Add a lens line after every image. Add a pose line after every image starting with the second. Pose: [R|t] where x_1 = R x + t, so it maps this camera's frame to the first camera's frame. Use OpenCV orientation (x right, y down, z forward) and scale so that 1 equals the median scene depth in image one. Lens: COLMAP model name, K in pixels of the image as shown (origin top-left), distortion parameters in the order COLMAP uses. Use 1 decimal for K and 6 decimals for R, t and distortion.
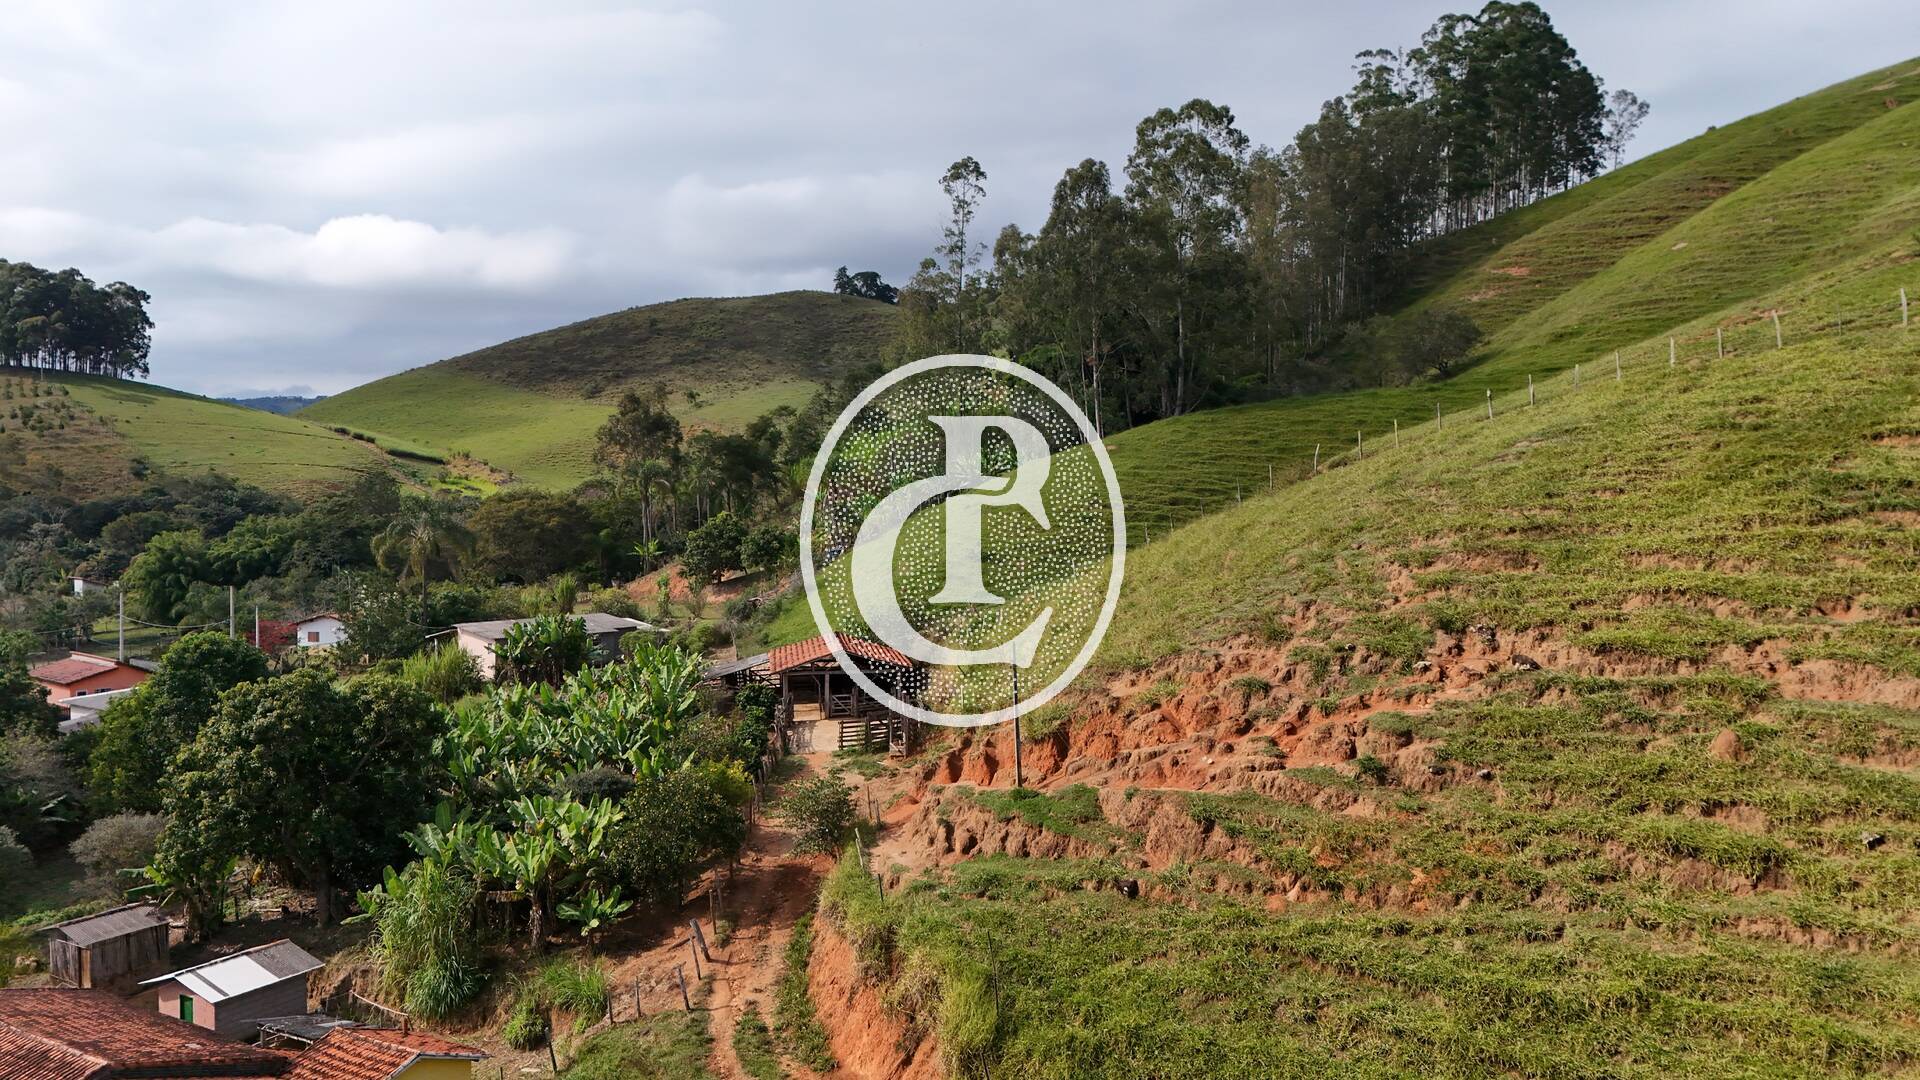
lens RADIAL K [[1394.9, 0, 970.9], [0, 1394.9, 571.4], [0, 0, 1]] dist [0.055256, -0.051306]
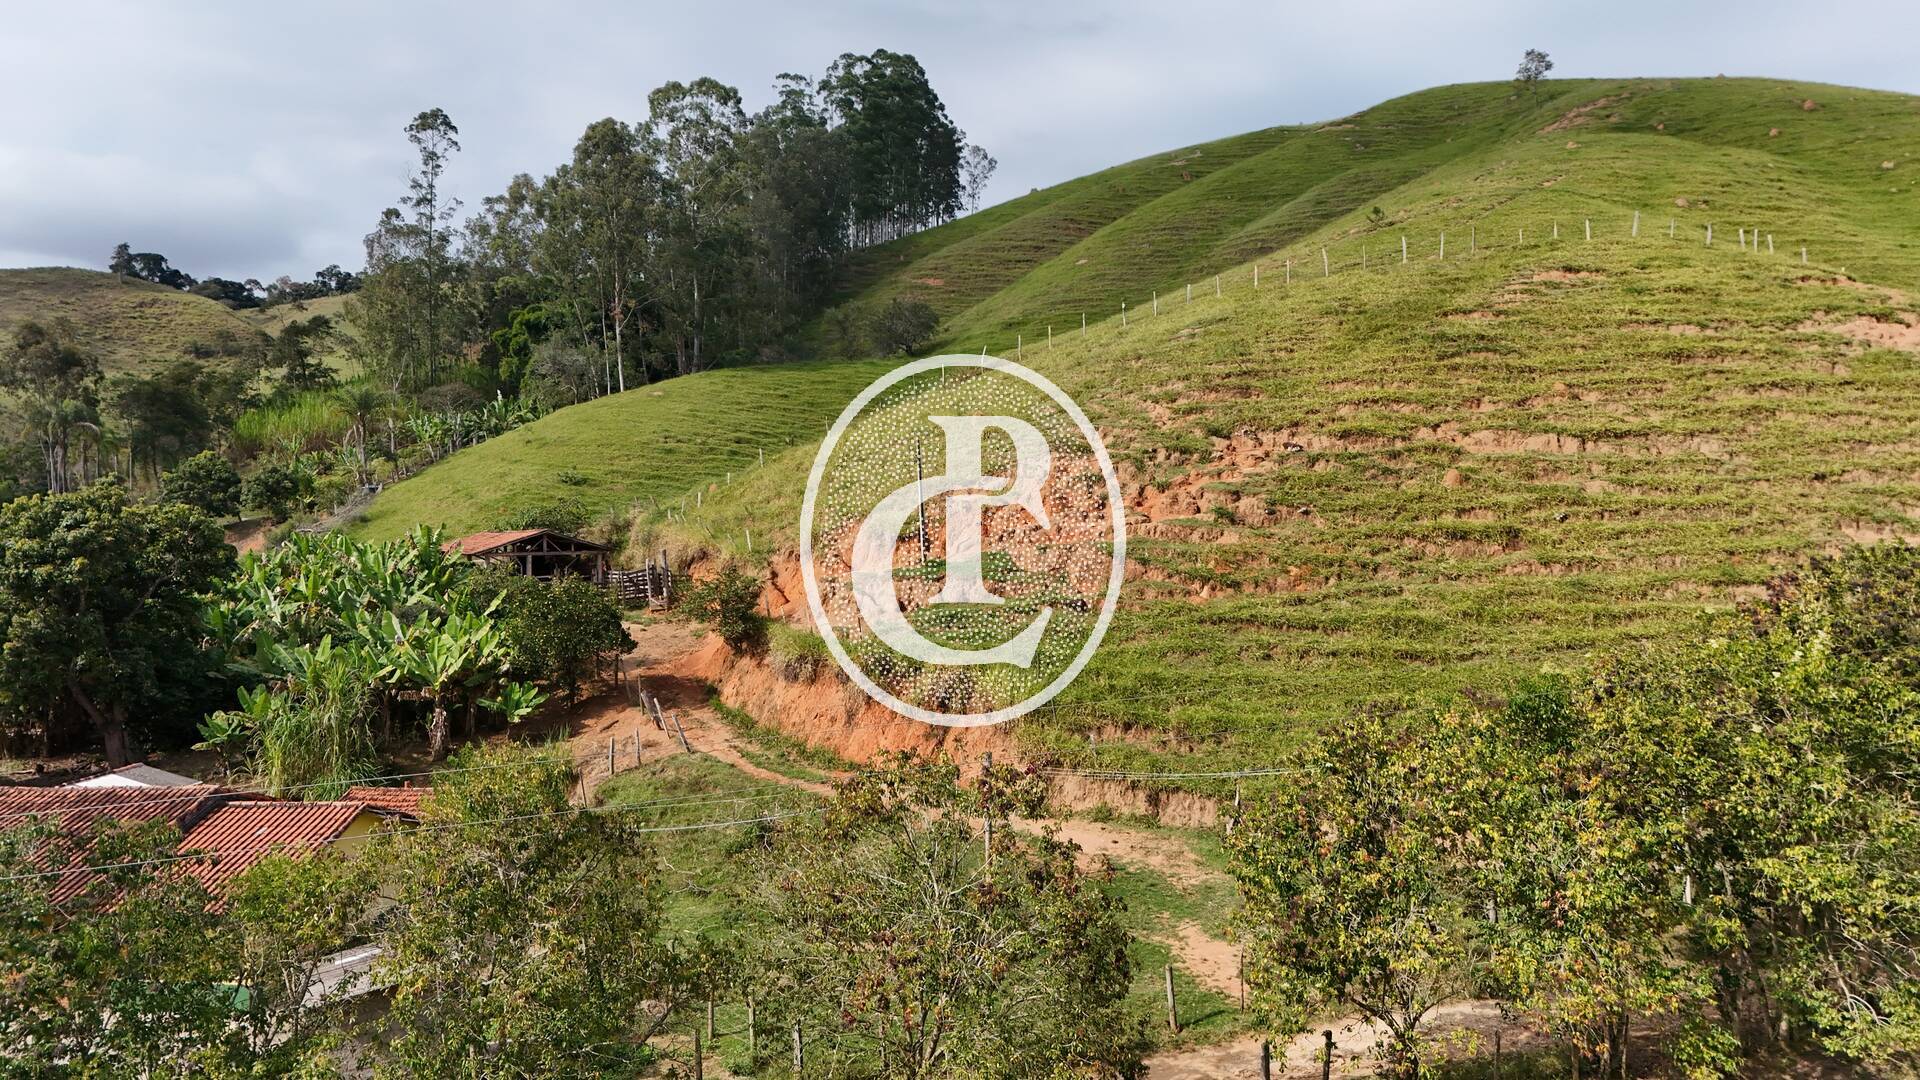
lens RADIAL K [[1408.5, 0, 963.1], [0, 1408.5, 543.4], [0, 0, 1]] dist [0.072040, -0.067715]
pose [[0.888484, -0.004748, 0.458883, -0.420201], [0.026364, 0.998823, -0.040712, 0.164591], [-0.458150, 0.048270, 0.887563, -0.059944]]
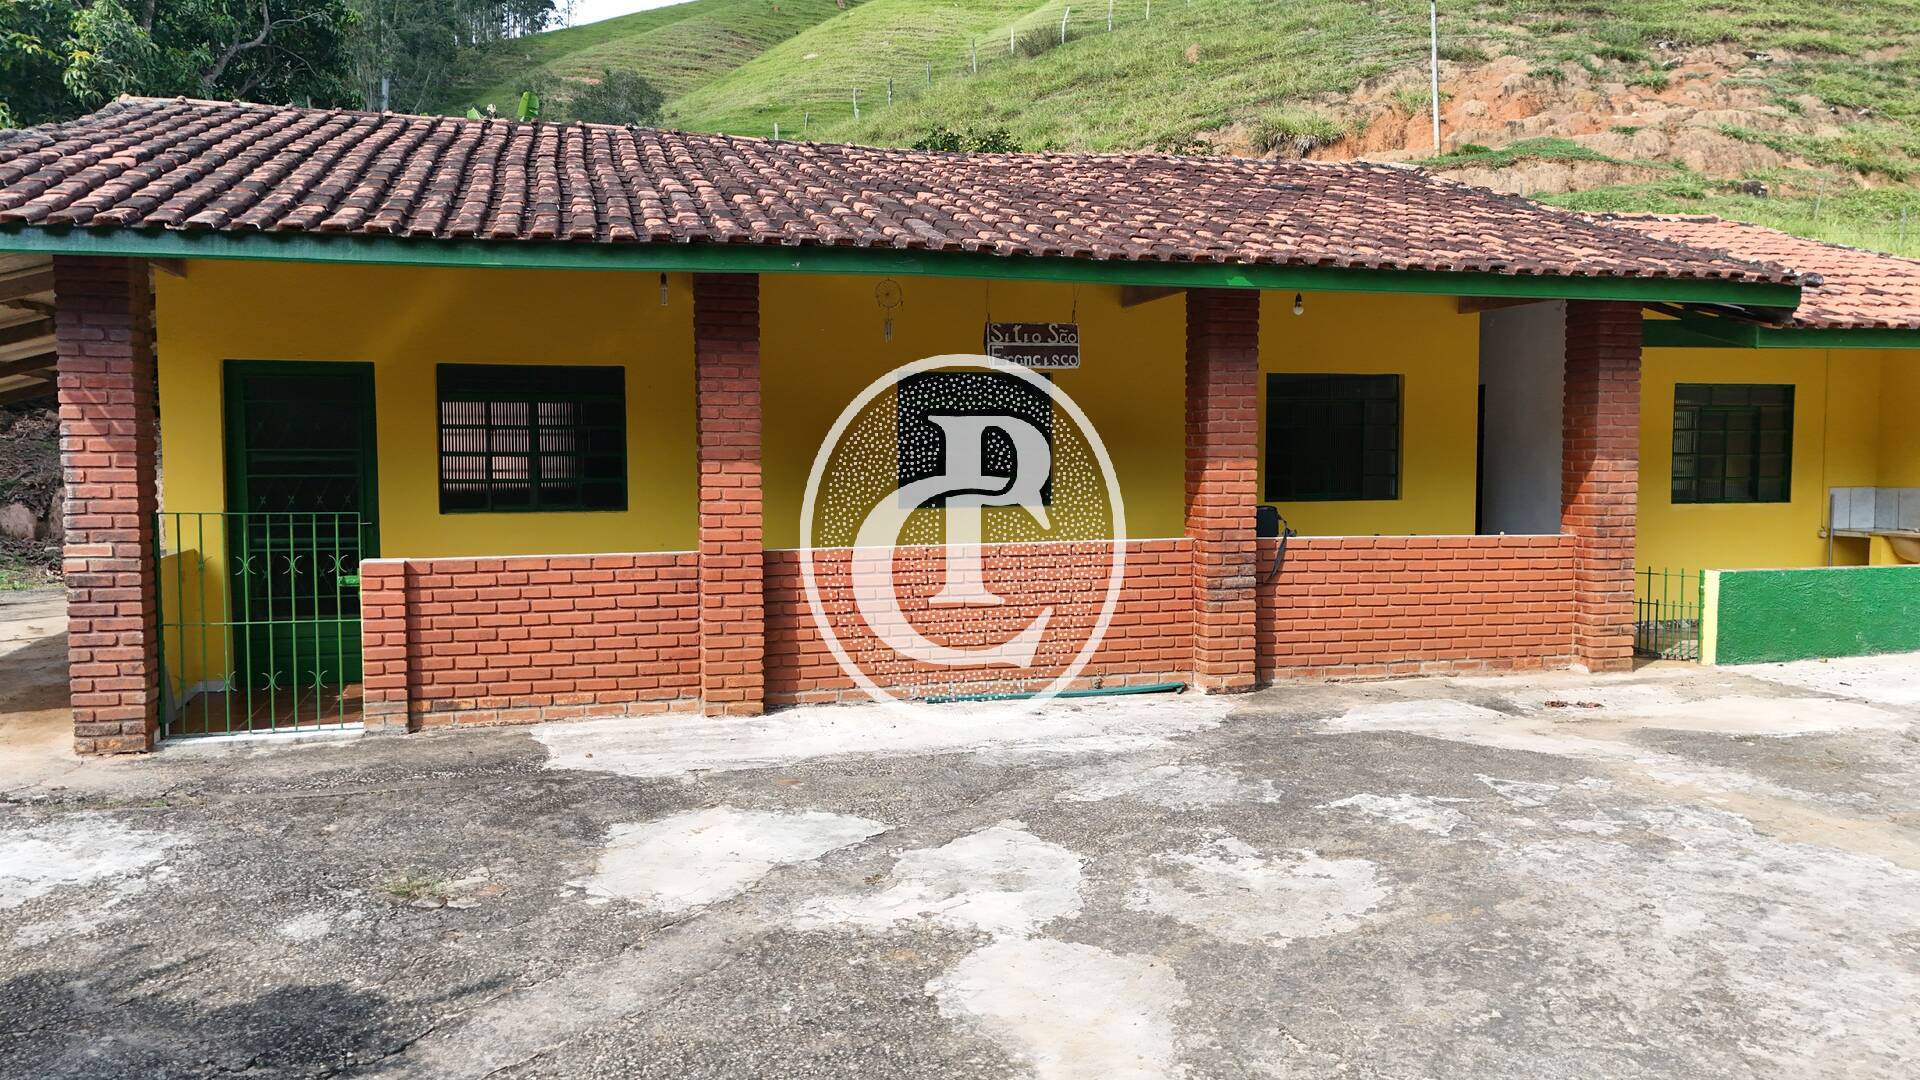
lens RADIAL K [[1408.5, 0, 963.1], [0, 1408.5, 543.4], [0, 0, 1]] dist [0.072040, -0.067715]
pose [[0.660142, -0.051673, 0.749361, -0.670286], [0.043653, 0.998584, 0.030403, 0.298155], [-0.749871, 0.012642, 0.661463, 0.586591]]
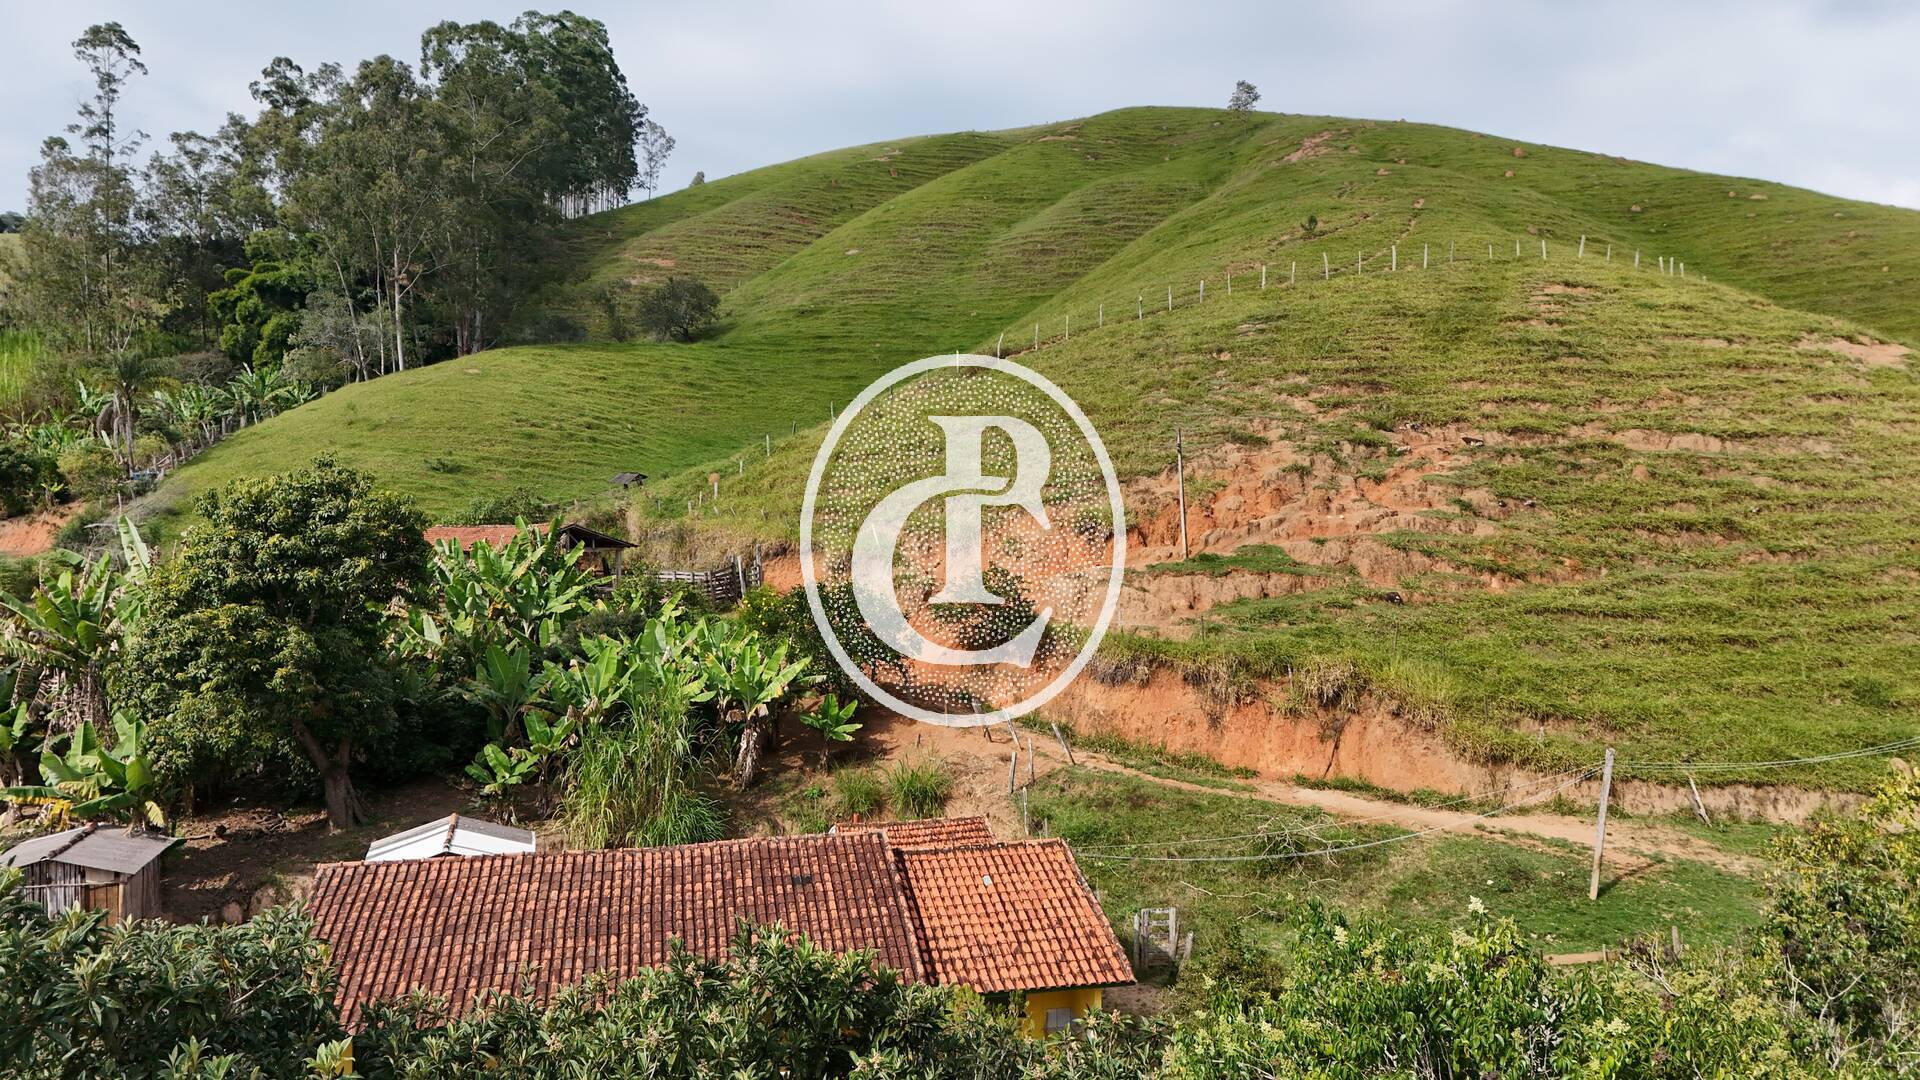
lens RADIAL K [[1408.5, 0, 963.1], [0, 1408.5, 543.4], [0, 0, 1]] dist [0.072040, -0.067715]
pose [[0.704197, -0.010302, 0.709929, -0.787699], [0.042099, 0.998741, -0.027266, 0.146934], [-0.708755, 0.049088, 0.703745, 0.286823]]
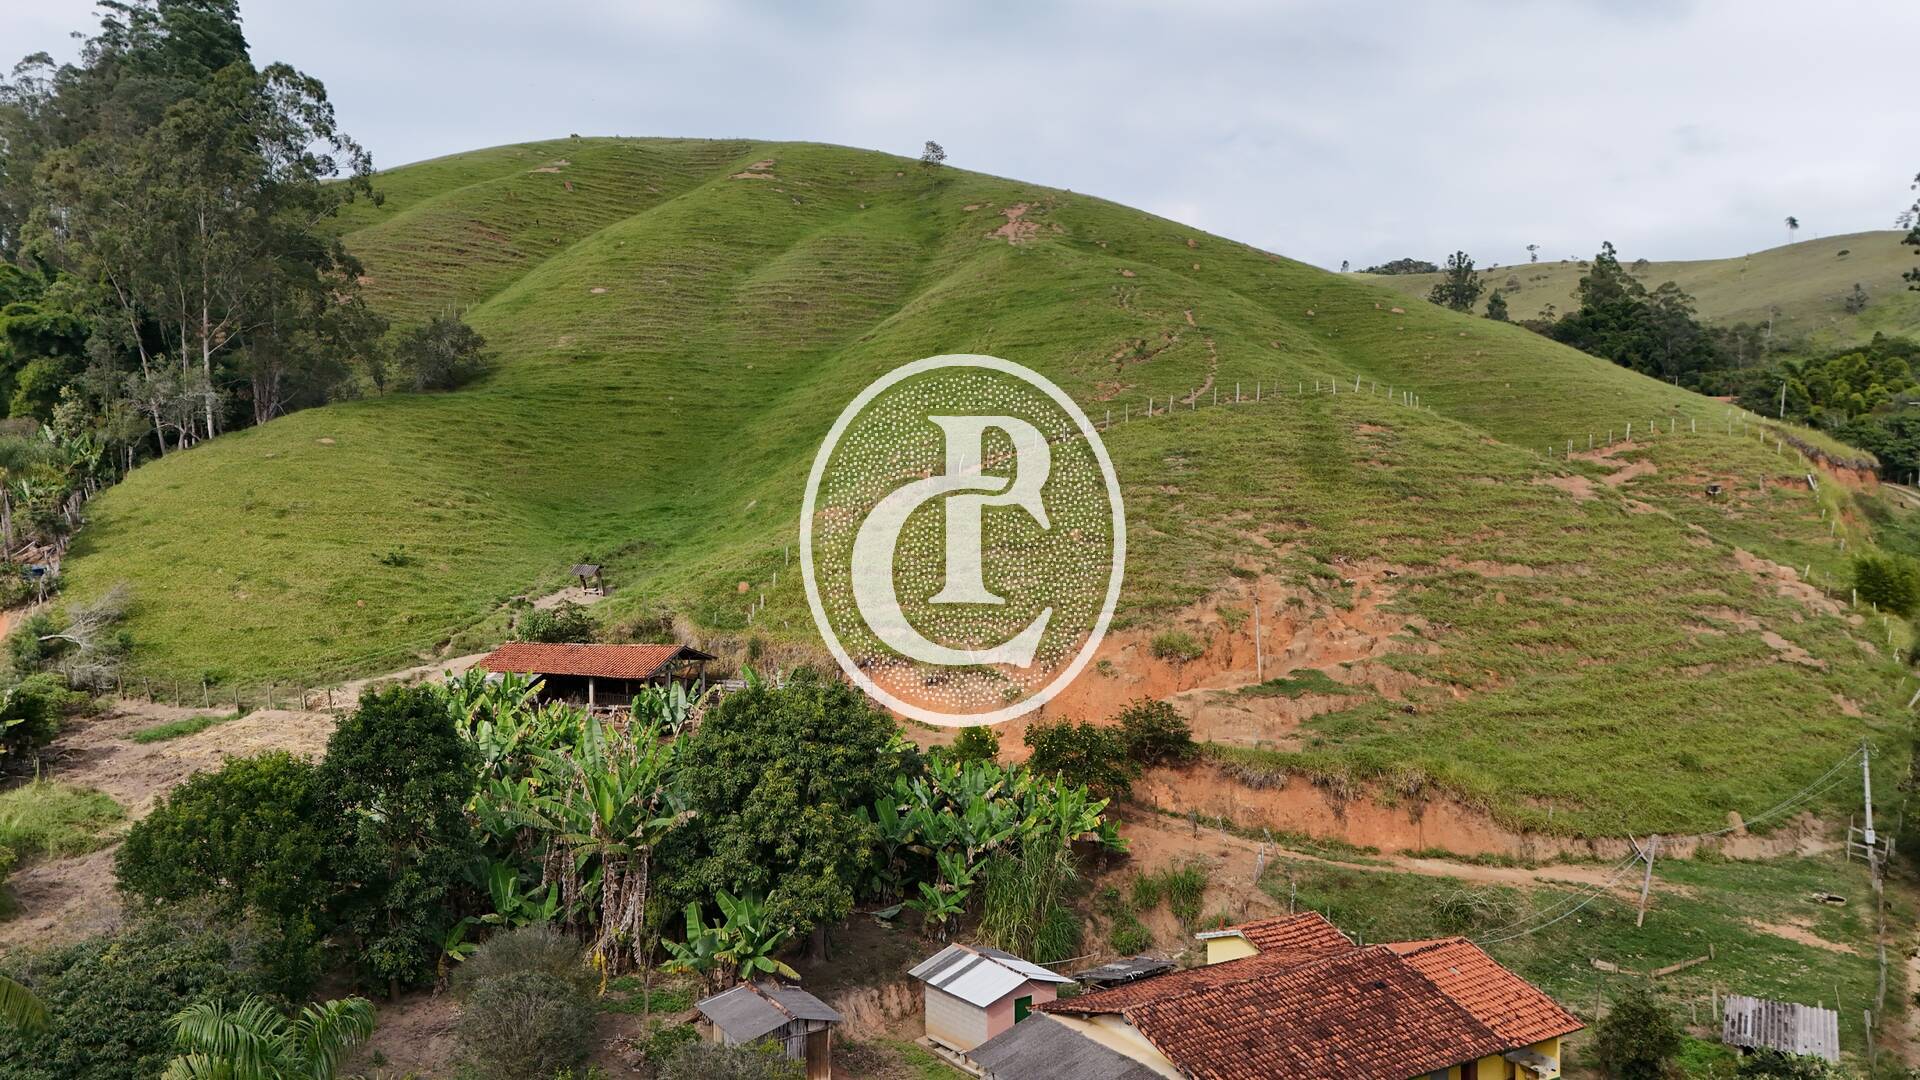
lens RADIAL K [[1408.5, 0, 963.1], [0, 1408.5, 543.4], [0, 0, 1]] dist [0.072040, -0.067715]
pose [[0.430488, -0.034474, 0.901938, -1.307594], [0.053825, 0.998472, 0.012474, -0.027698], [-0.900990, 0.043177, 0.431686, 0.544065]]
